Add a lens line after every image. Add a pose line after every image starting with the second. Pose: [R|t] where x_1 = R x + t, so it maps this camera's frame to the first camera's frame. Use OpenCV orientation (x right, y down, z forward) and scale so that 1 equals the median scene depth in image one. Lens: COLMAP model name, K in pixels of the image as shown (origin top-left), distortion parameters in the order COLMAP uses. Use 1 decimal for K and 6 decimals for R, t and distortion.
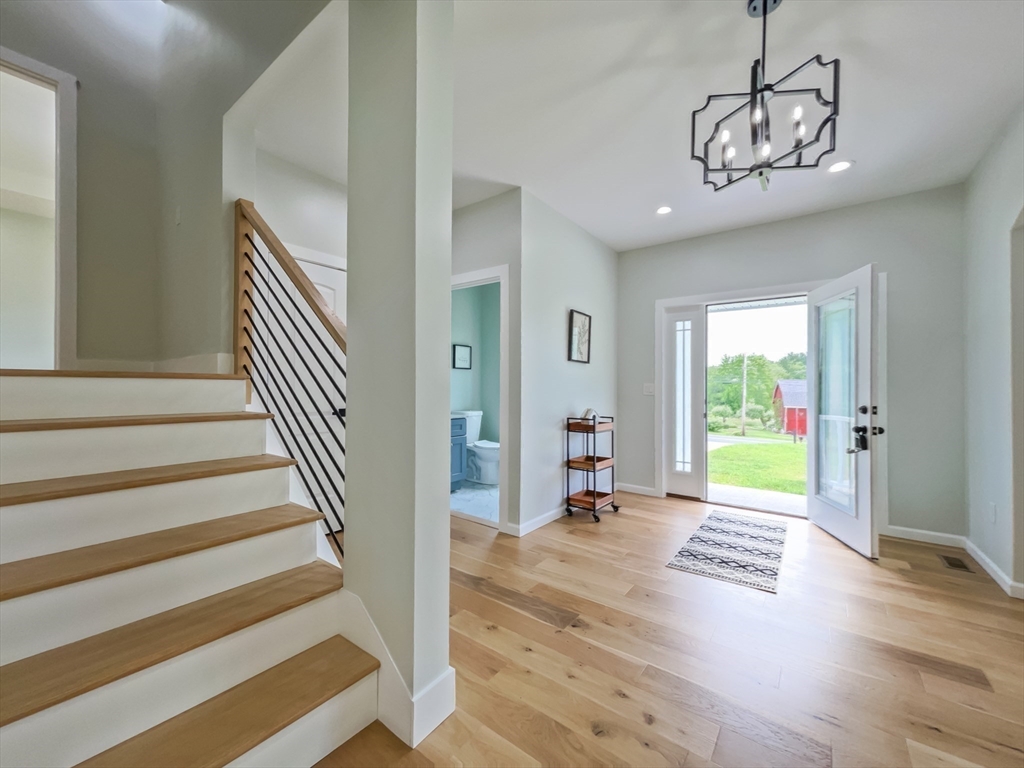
lens RADIAL K [[412.0, 0, 519.0], [0, 412.0, 386.8], [0, 0, 1]] dist [-0.002085, 0.000997]
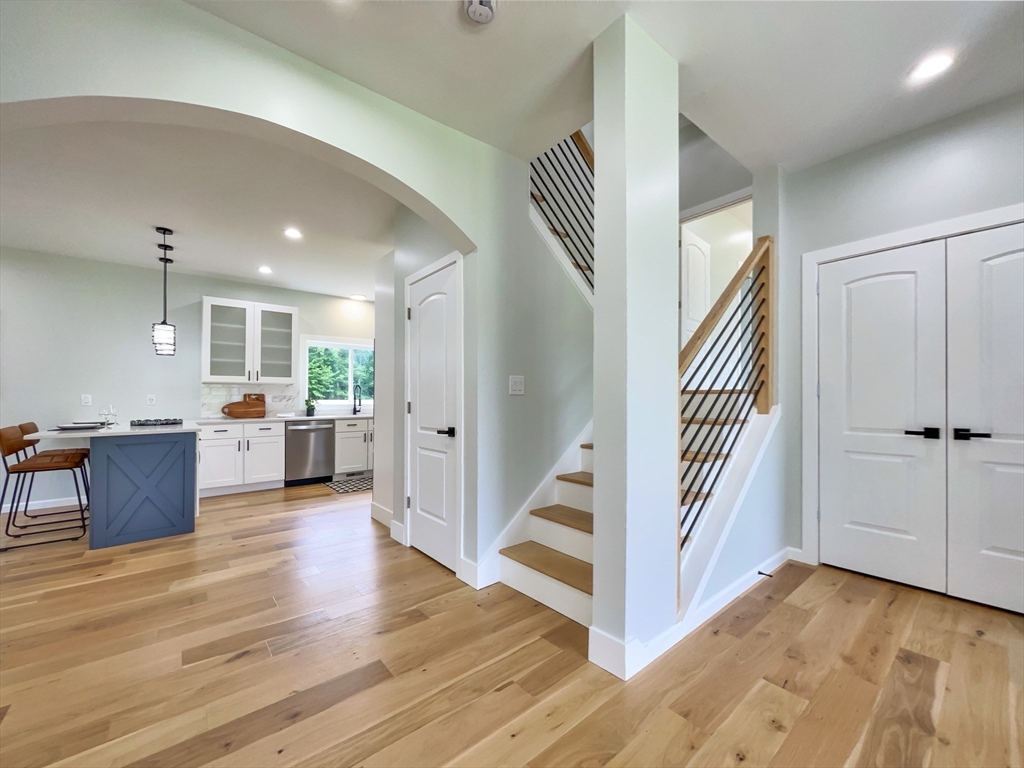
lens RADIAL K [[412.0, 0, 518.3], [0, 412.0, 396.0], [0, 0, 1]] dist [-0.002085, 0.000997]
pose [[-0.225549, -0.009843, -0.974182, 0.356999], [0.009179, 0.999883, -0.012227, 0.000086], [0.974189, -0.011700, -0.225432, 0.336553]]
